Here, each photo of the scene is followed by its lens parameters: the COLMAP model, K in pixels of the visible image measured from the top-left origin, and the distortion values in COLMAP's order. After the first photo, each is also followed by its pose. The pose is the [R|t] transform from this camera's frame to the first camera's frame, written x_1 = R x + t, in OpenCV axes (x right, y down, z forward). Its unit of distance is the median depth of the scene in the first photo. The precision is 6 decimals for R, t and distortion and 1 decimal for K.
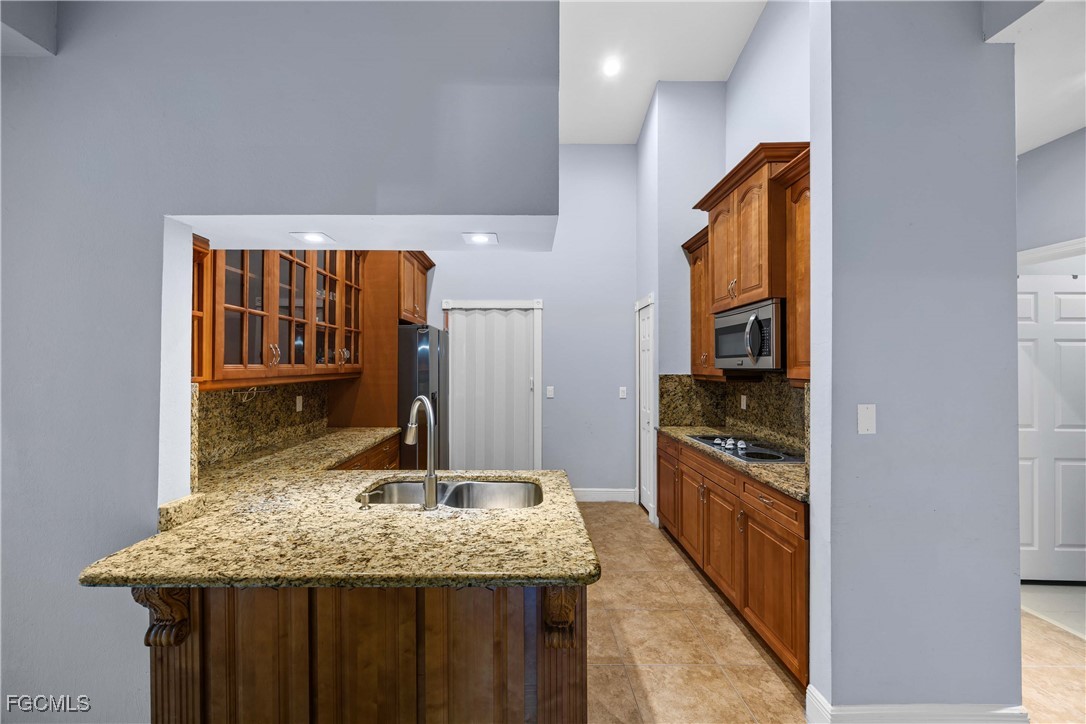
lens RADIAL K [[412.8, 0, 537.3], [0, 412.8, 363.1], [0, 0, 1]] dist [-0.002710, 0.000328]
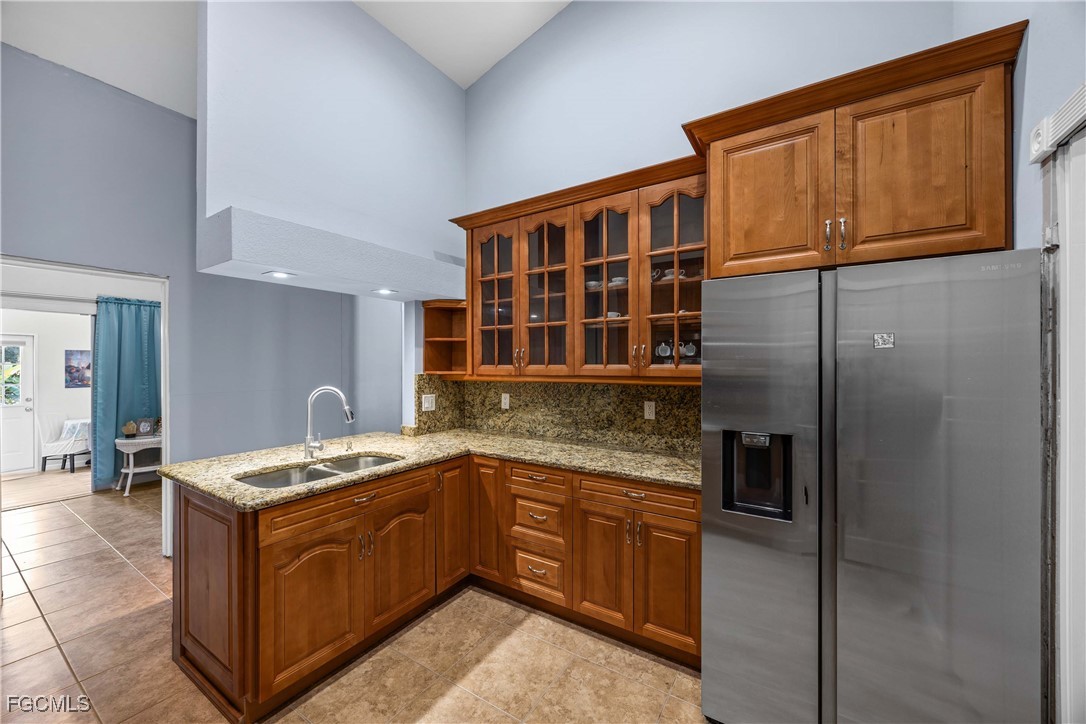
lens RADIAL K [[412.8, 0, 550.0], [0, 412.8, 363.3], [0, 0, 1]] dist [-0.002710, 0.000328]
pose [[-0.552381, -0.002240, -0.833588, 0.289844], [0.003447, 0.999982, -0.004971, 0.003741], [0.833584, -0.005620, -0.552364, 1.447057]]
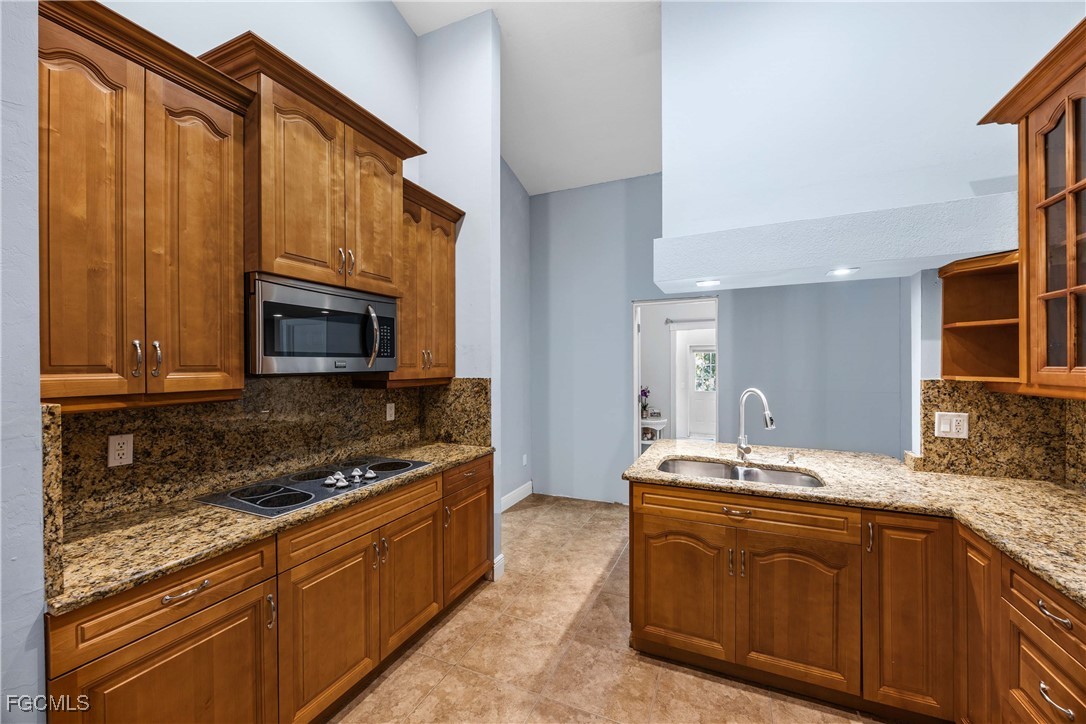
lens RADIAL K [[412.8, 0, 542.5], [0, 412.8, 366.6], [0, 0, 1]] dist [-0.002710, 0.000328]
pose [[-0.900235, -0.001548, 0.435401, -0.143511], [-0.000820, 0.999998, 0.001861, 0.001989], [-0.435403, 0.001319, -0.900235, 1.508827]]
